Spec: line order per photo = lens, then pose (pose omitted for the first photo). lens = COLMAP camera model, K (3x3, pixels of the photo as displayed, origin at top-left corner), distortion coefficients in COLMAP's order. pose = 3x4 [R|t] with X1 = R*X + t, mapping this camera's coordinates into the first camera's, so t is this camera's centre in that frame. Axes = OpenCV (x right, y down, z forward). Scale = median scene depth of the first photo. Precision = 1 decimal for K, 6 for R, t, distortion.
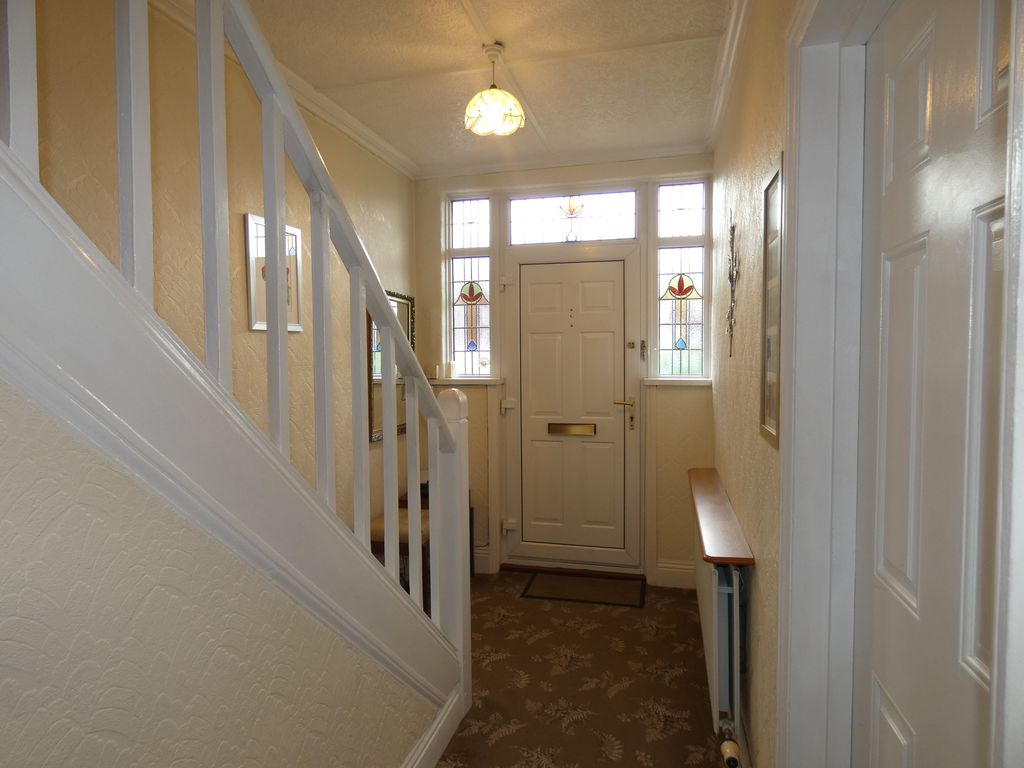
lens RADIAL K [[613.7, 0, 510.1], [0, 613.7, 379.3], [0, 0, 1]] dist [0.004728, -0.003859]
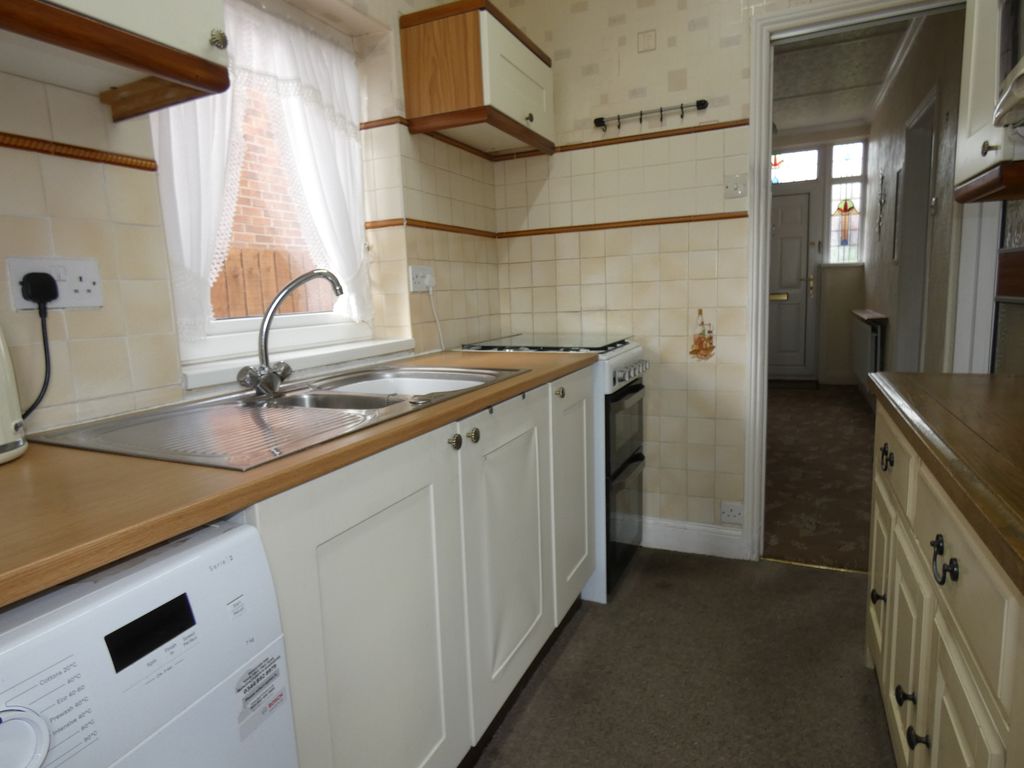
lens RADIAL K [[613.7, 0, 510.1], [0, 613.7, 379.3], [0, 0, 1]] dist [0.004728, -0.003859]
pose [[0.984403, -0.006869, -0.175795, -0.335634], [0.026926, 0.993348, 0.111962, 0.104405], [0.173856, -0.114949, 0.978039, -0.864089]]
